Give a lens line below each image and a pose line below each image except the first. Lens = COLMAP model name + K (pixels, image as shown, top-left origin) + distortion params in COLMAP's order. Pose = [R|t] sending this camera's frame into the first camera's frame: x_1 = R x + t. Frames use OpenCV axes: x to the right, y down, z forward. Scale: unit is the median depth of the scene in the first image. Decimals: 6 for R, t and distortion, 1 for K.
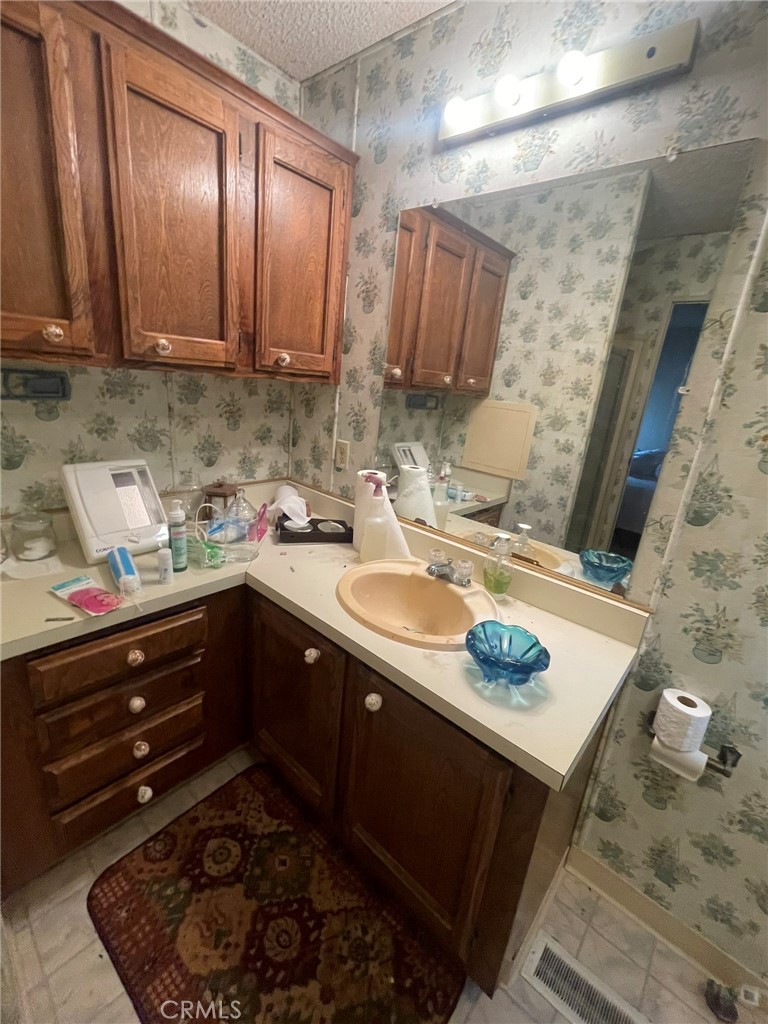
lens RADIAL K [[416.0, 0, 384.0], [0, 416.0, 512.0], [0, 0, 1]] dist [-0.015894, 0.009785]
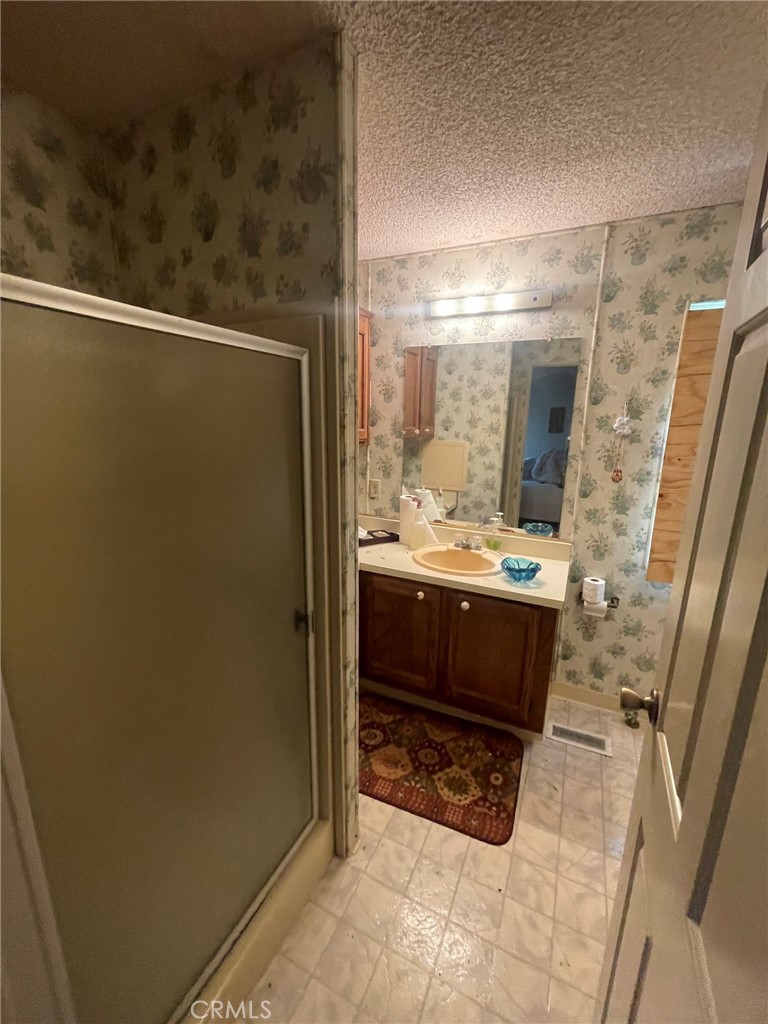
lens RADIAL K [[412.2, 0, 367.7], [0, 412.2, 518.0], [0, 0, 1]] dist [0.000139, 0.000135]
pose [[0.961319, -0.144236, 0.234653, -0.685819], [0.155549, 0.987362, -0.030340, 0.019172], [-0.227312, 0.065666, 0.971606, -0.667802]]
